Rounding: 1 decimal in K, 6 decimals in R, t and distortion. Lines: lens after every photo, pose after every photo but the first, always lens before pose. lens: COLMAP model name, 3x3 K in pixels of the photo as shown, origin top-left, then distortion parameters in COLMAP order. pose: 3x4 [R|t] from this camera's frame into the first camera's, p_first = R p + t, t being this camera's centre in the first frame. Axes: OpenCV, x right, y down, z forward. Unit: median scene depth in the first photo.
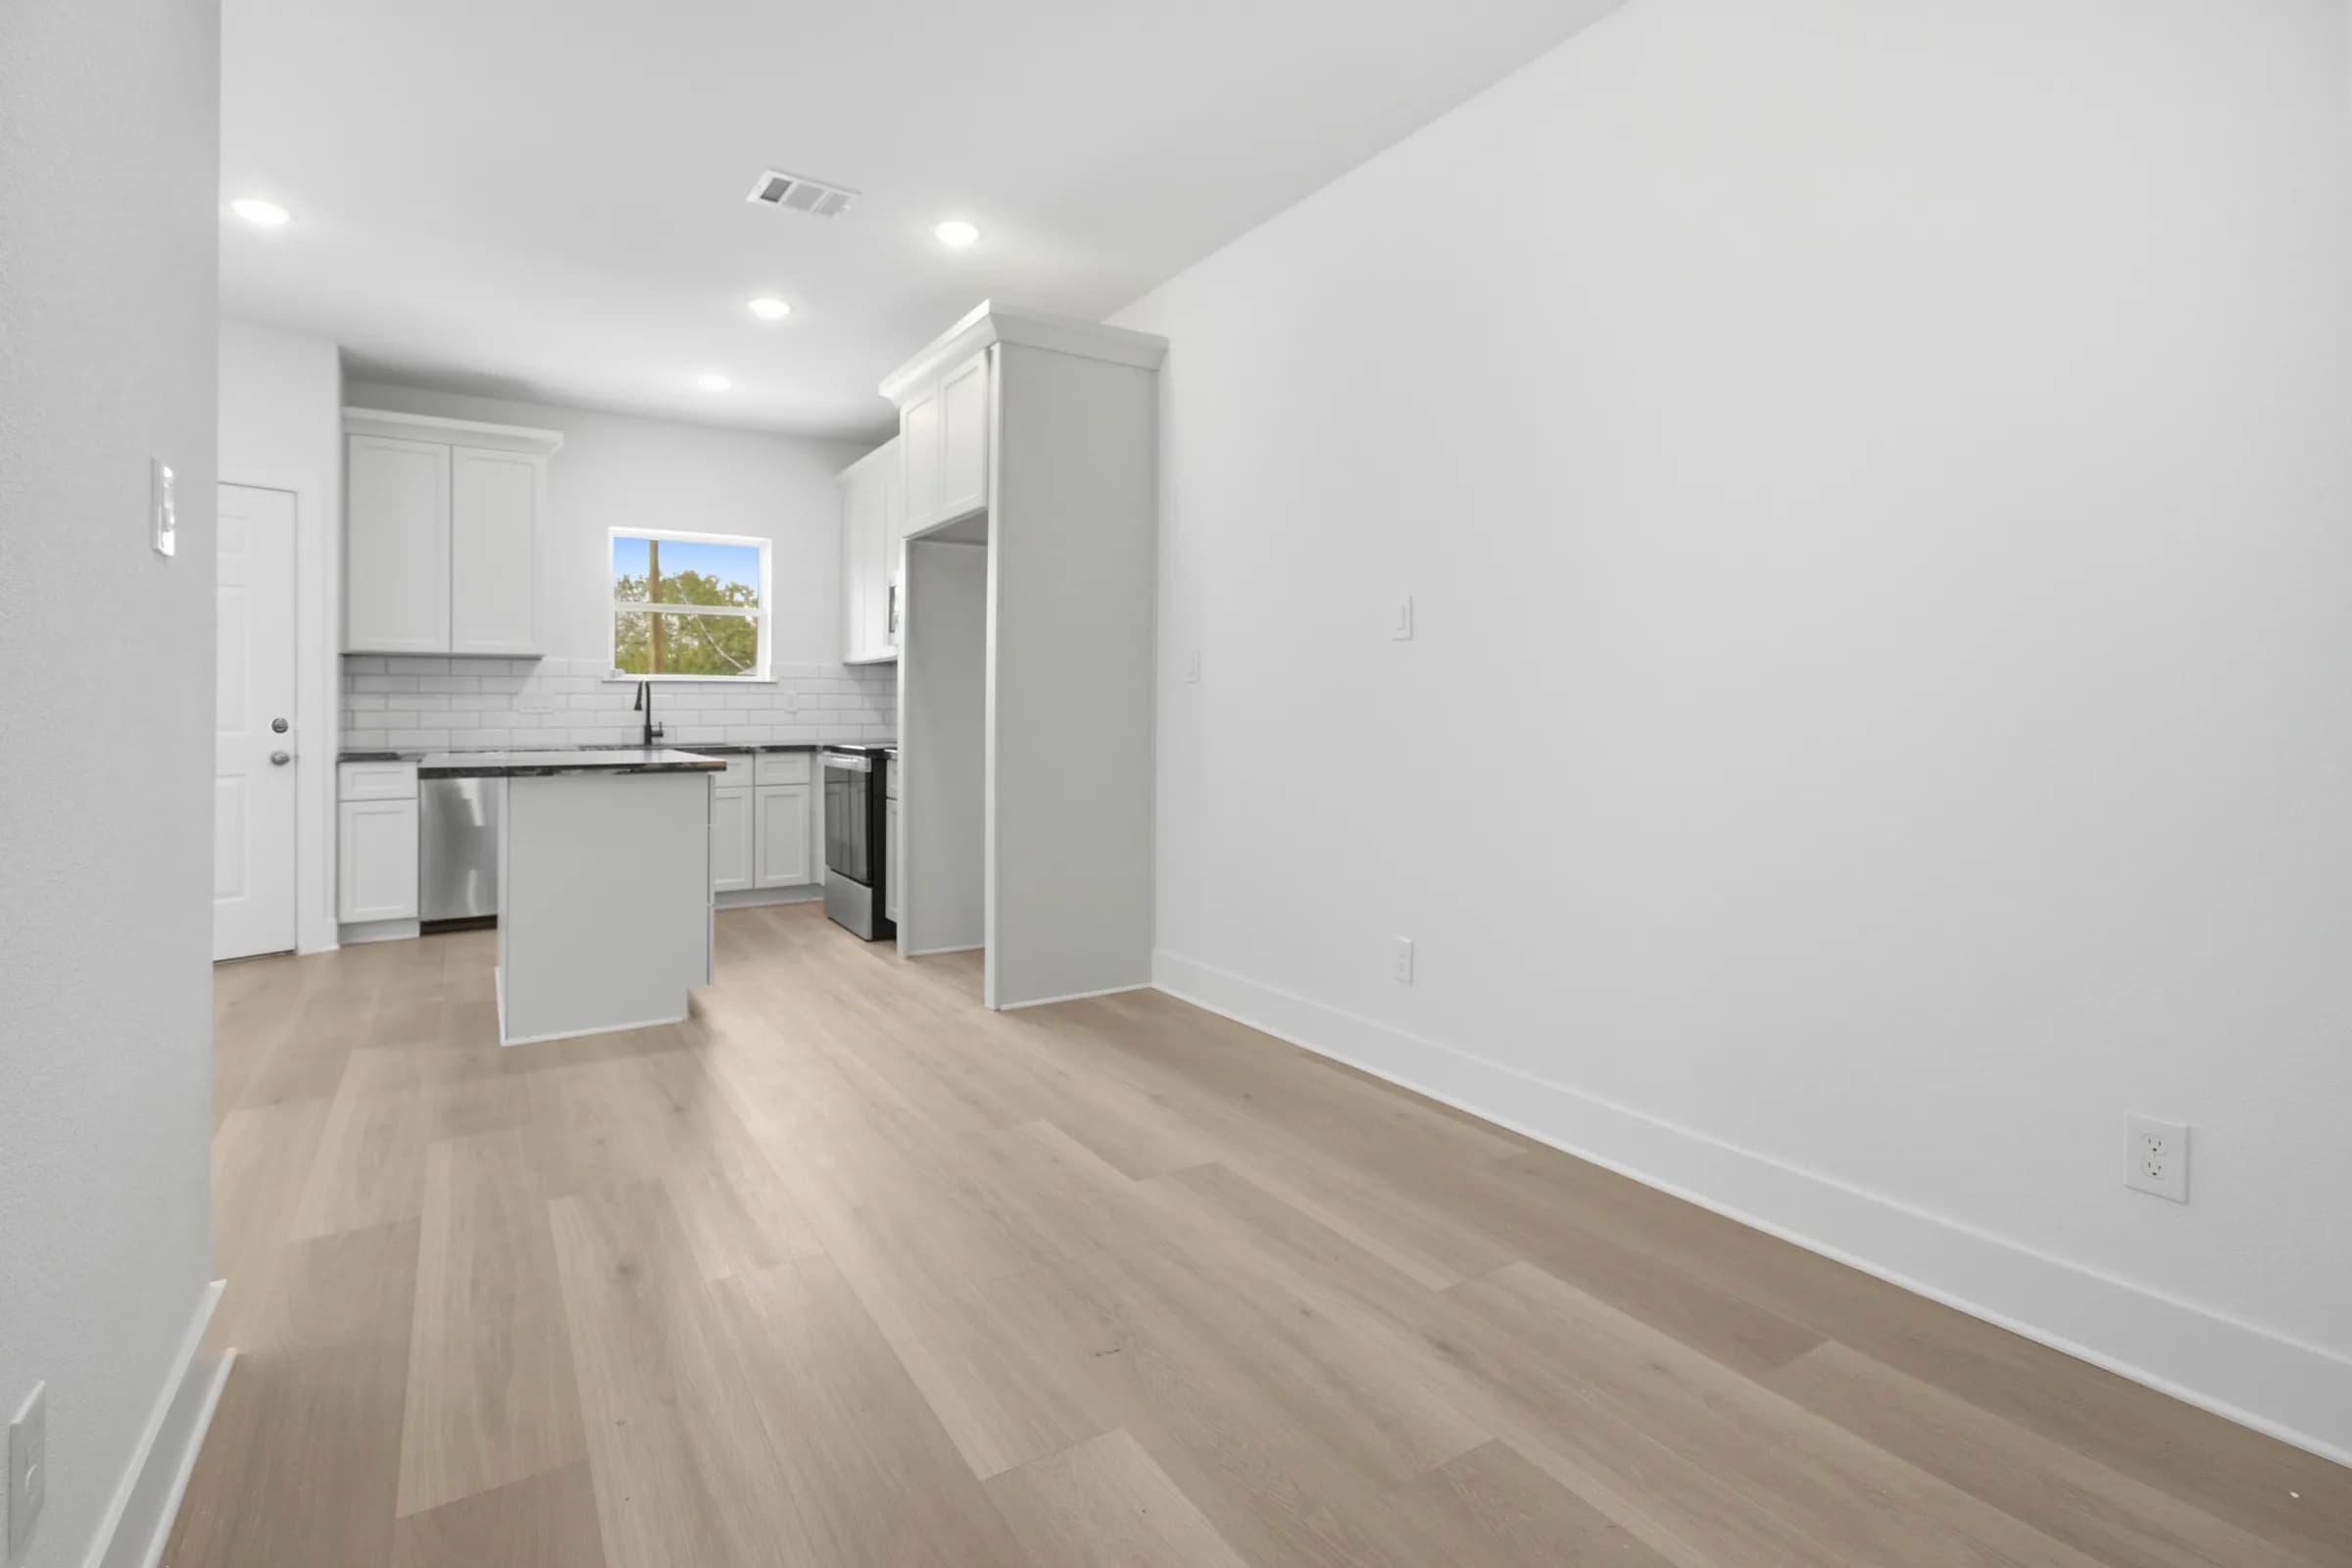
lens RADIAL K [[1114.1, 0, 1163.5], [0, 1114.1, 717.8], [0, 0, 1]] dist [0.011444, -0.000036]
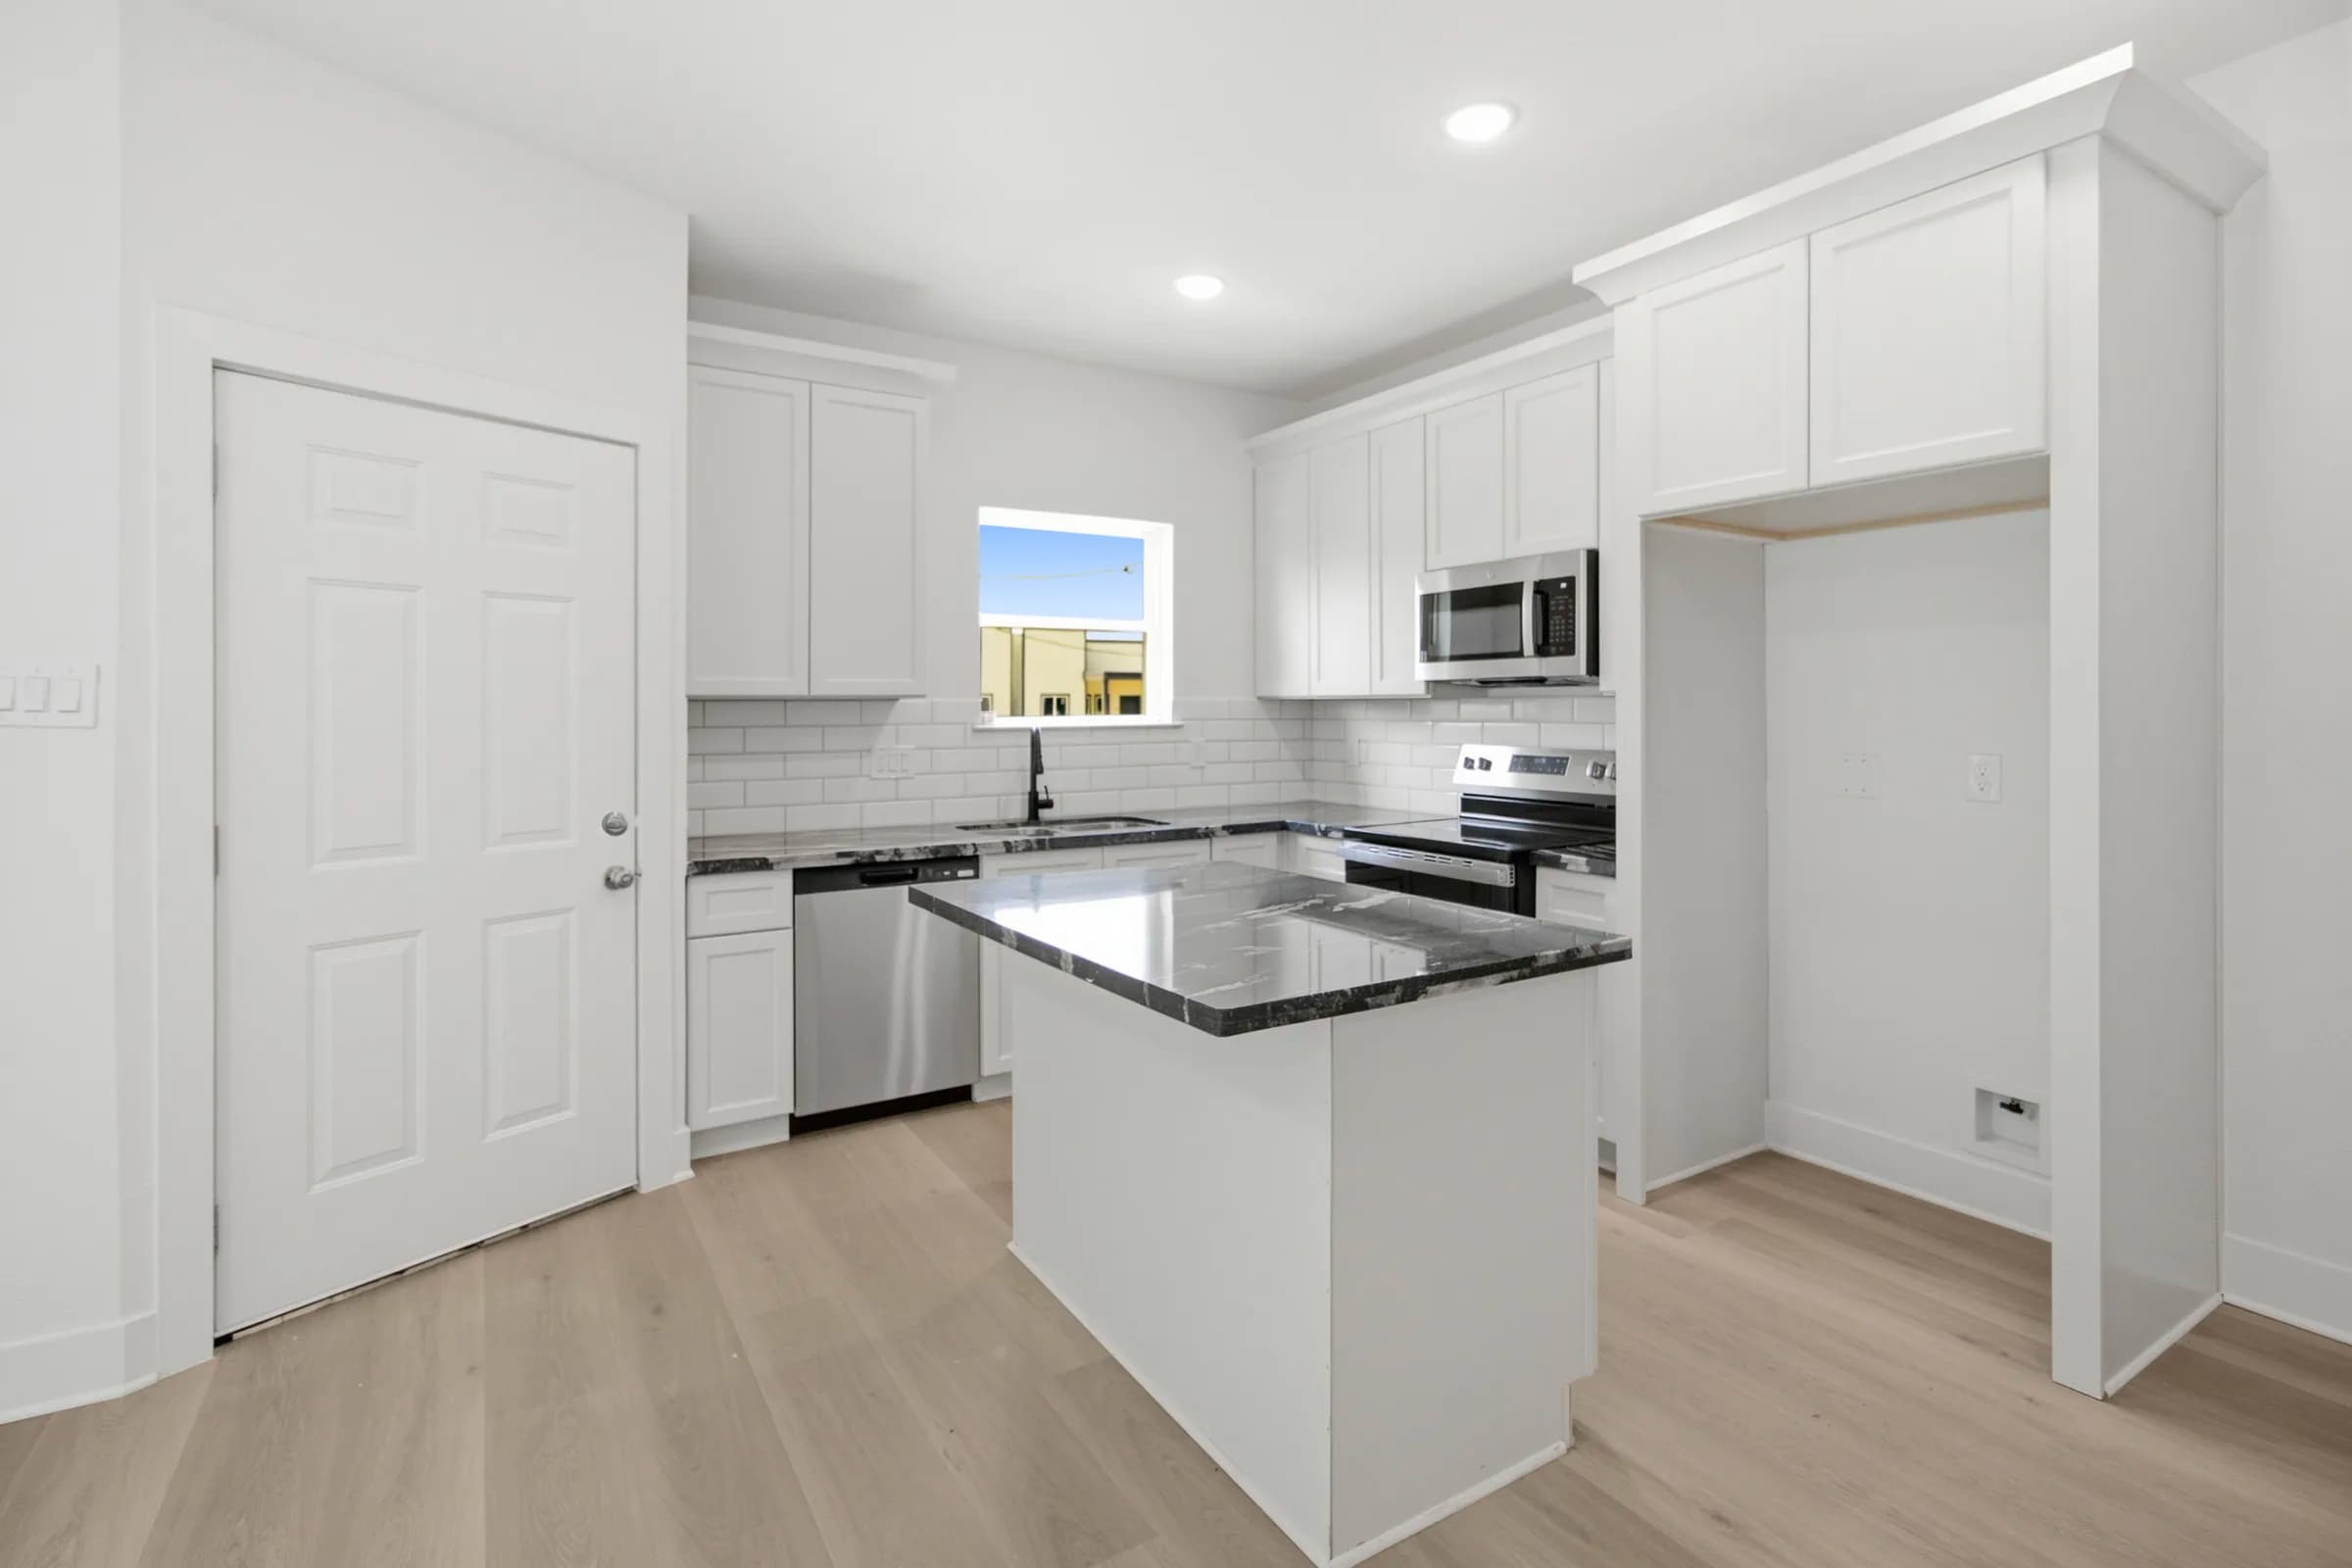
lens RADIAL K [[1114.1, 0, 1163.5], [0, 1114.1, 717.8], [0, 0, 1]] dist [0.011444, -0.000036]
pose [[0.999993, -0.003587, -0.000871, -0.409641], [0.003588, 0.999993, 0.000849, -0.042977], [0.000868, -0.000852, 0.999999, 0.327059]]
